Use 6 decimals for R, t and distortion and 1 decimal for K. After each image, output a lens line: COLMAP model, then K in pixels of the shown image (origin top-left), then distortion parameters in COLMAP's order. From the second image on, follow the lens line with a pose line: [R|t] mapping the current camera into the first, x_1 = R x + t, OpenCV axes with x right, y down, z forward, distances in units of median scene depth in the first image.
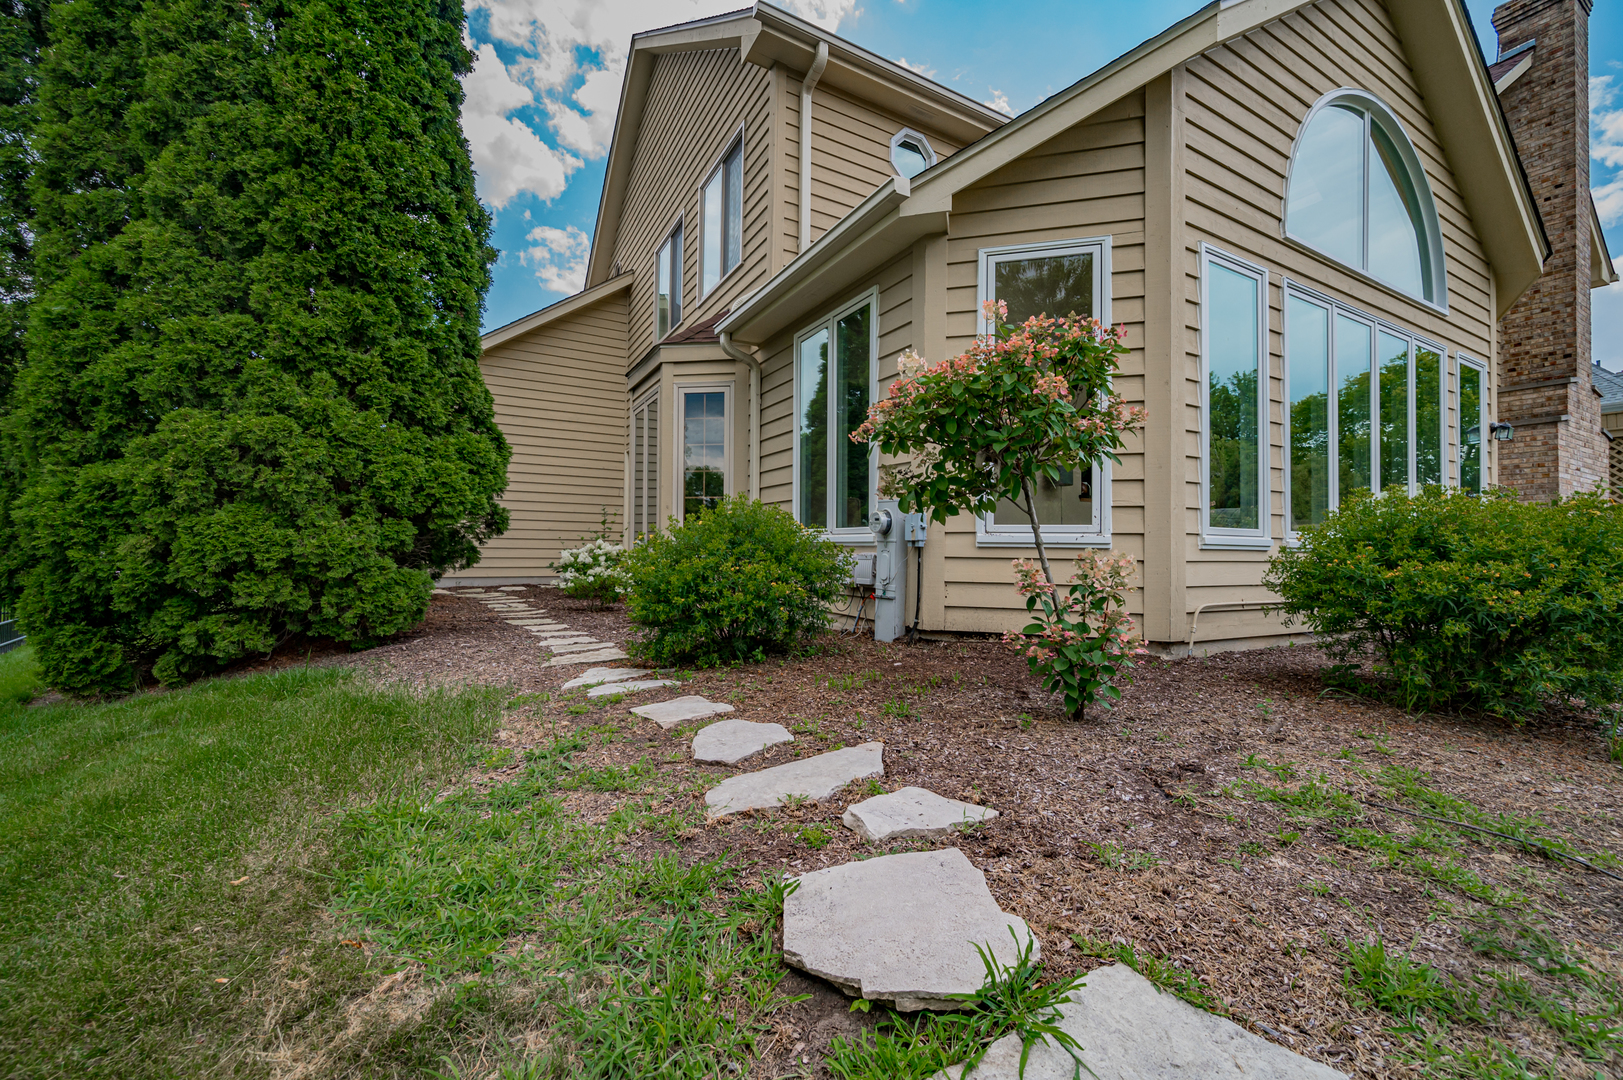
lens RADIAL K [[637.2, 0, 809.2], [0, 637.2, 548.2], [0, 0, 1]] dist [0.000083, 0.000533]
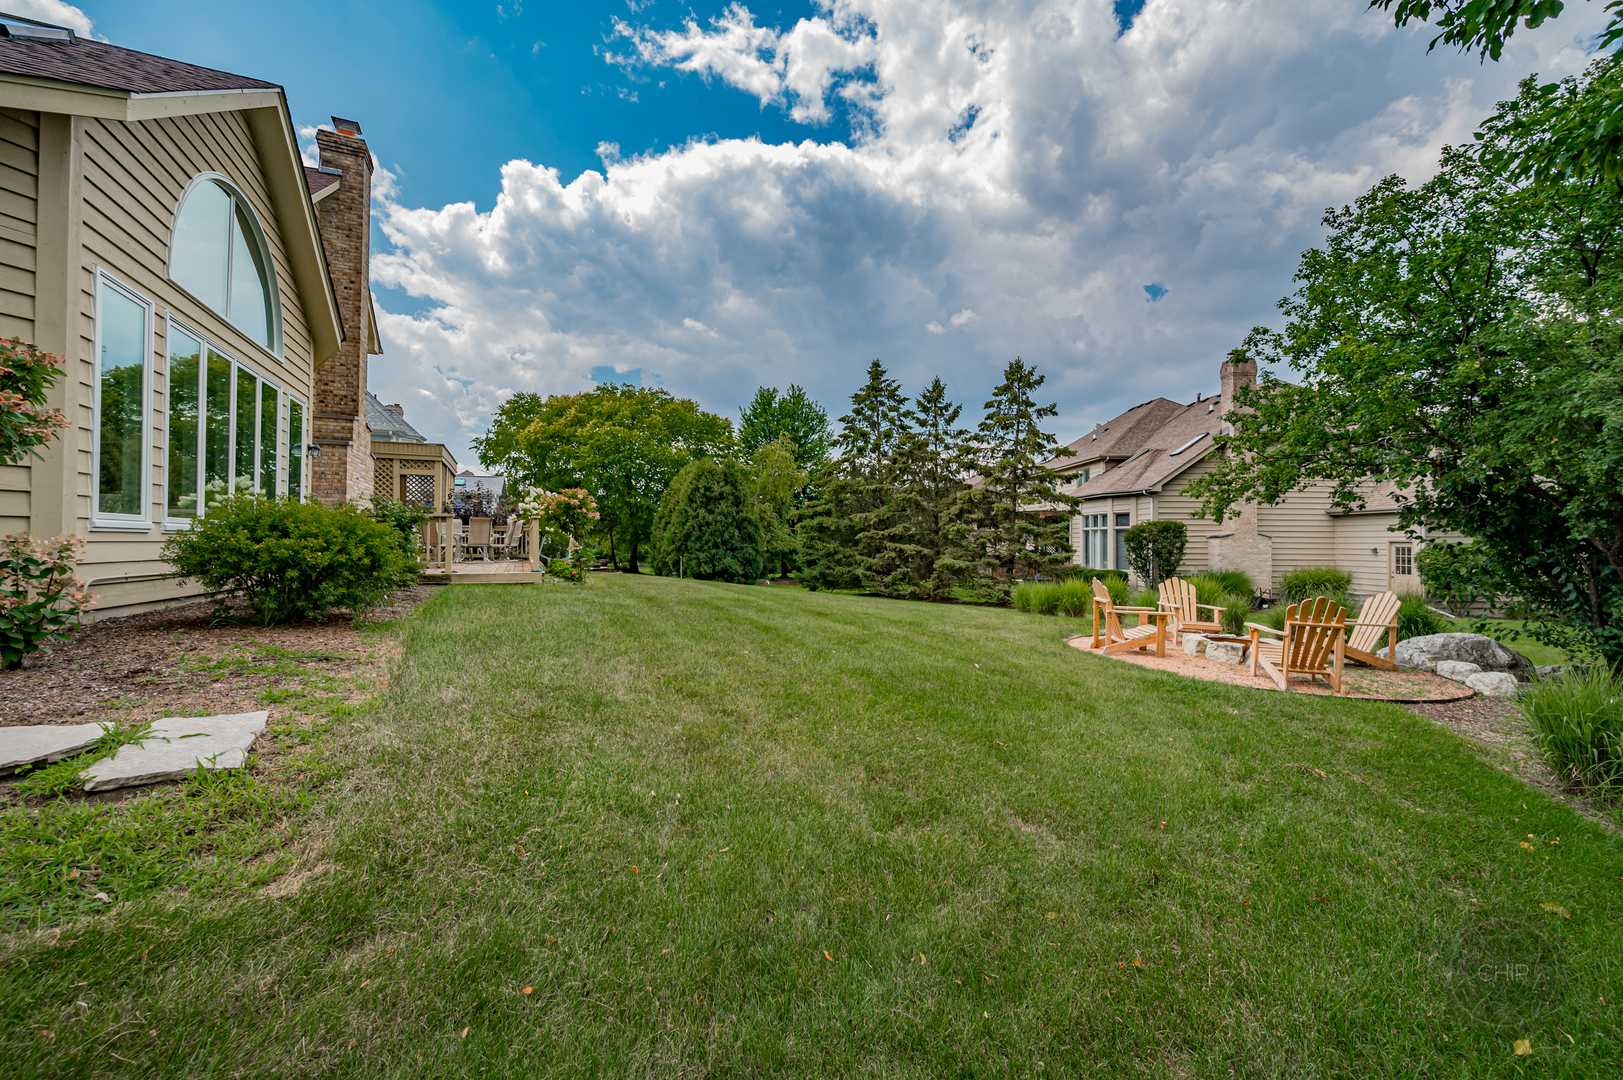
lens RADIAL K [[645.2, 0, 820.0], [0, 645.2, 512.6], [0, 0, 1]] dist [0.000621, 0.000740]
pose [[0.076159, 0.031722, 0.996591, -0.394966], [-0.003907, 0.999496, -0.031516, -0.000577], [-0.997088, -0.001493, 0.076245, -0.357431]]
